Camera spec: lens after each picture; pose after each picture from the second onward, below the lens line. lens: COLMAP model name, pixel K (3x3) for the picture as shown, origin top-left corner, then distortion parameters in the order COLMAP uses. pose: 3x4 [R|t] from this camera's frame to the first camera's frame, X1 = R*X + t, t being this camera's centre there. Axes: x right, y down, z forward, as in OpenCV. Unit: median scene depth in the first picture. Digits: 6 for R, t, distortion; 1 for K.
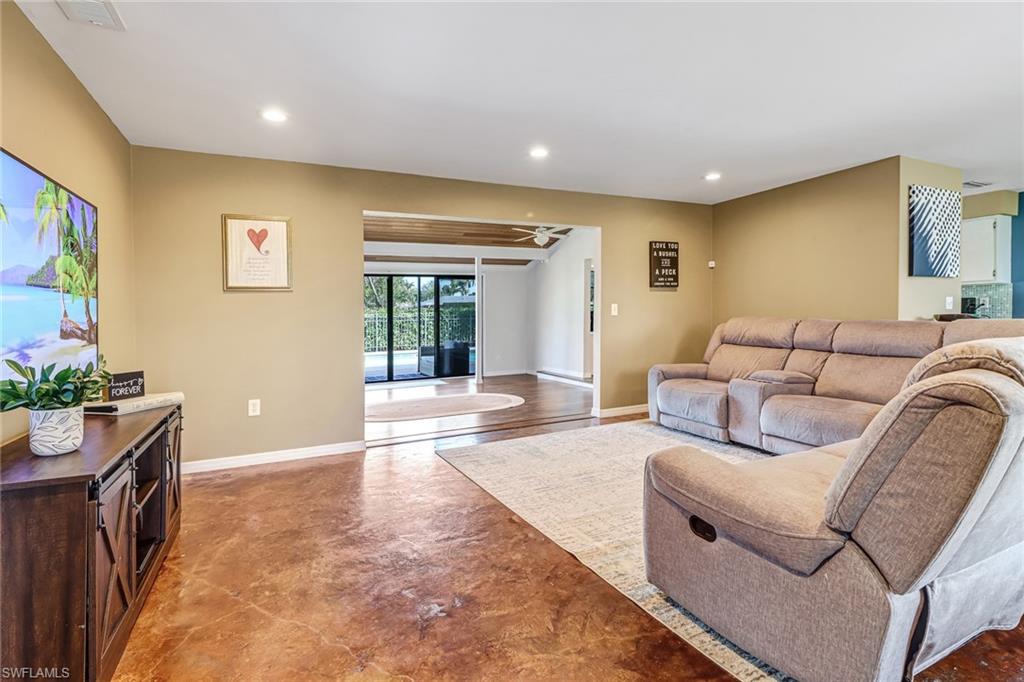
lens RADIAL K [[486.4, 0, 525.2], [0, 486.4, 329.9], [0, 0, 1]] dist [-0.000660, -0.000344]
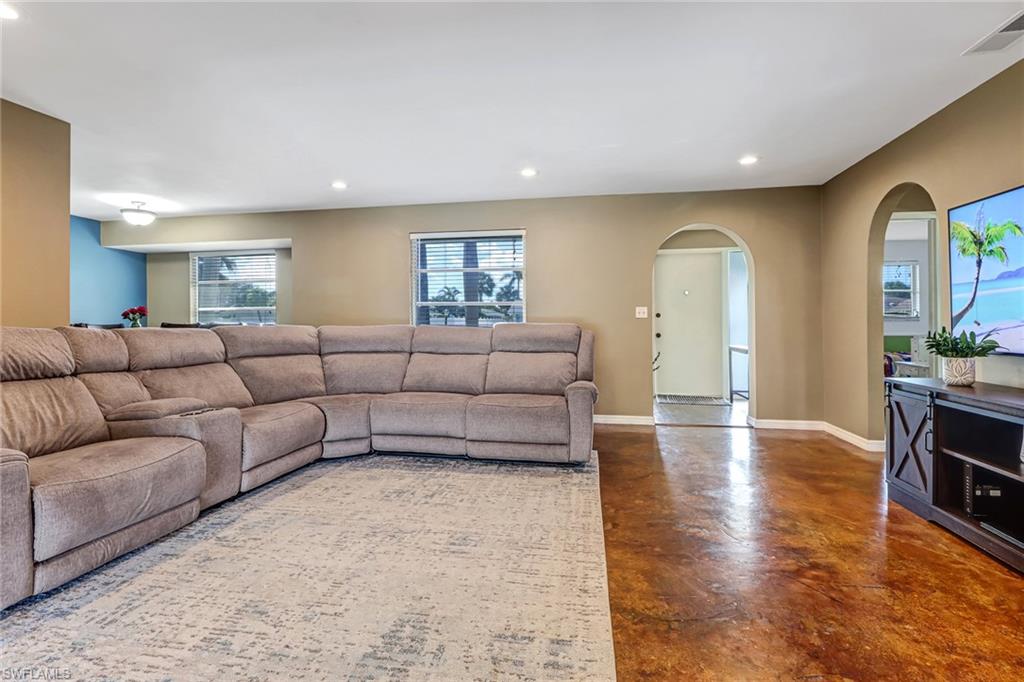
lens RADIAL K [[495.5, 0, 509.2], [0, 495.5, 326.0], [0, 0, 1]] dist [-0.002682, -0.000531]
pose [[-0.799598, 0.022682, 0.600108, -0.462671], [0.036796, 0.999259, 0.011259, -0.016353], [-0.599408, 0.031084, -0.799840, 1.931278]]
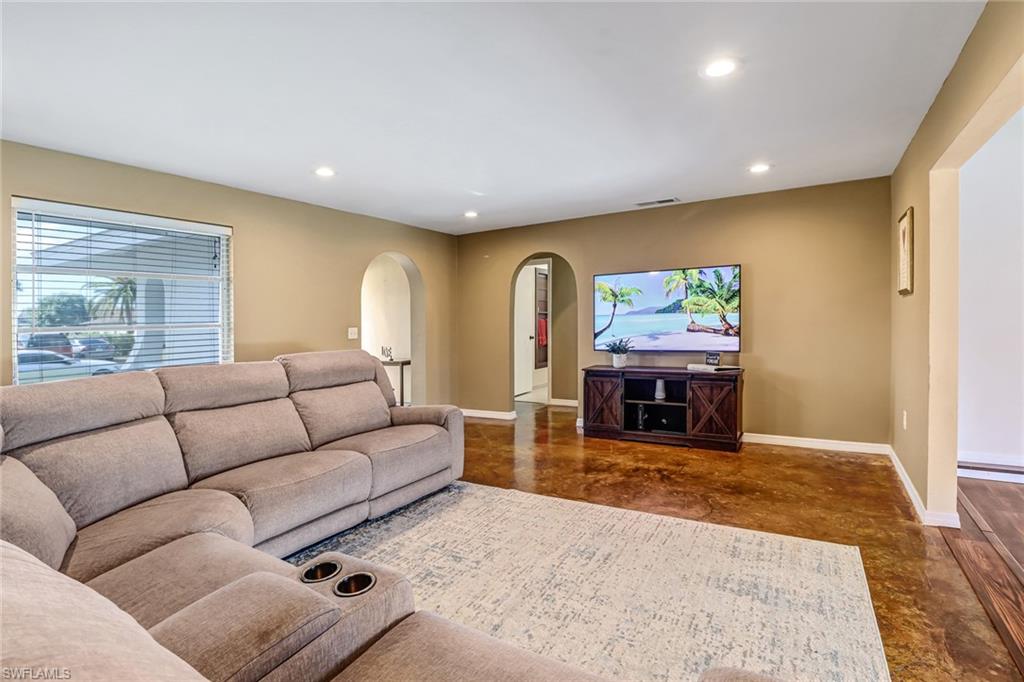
lens RADIAL K [[495.5, 0, 509.2], [0, 495.5, 326.0], [0, 0, 1]] dist [-0.002682, -0.000531]
pose [[-0.845640, 0.057930, -0.530600, 0.810798], [0.036834, 0.998057, 0.050261, -0.132613], [0.532481, 0.022959, -0.846131, 2.026818]]
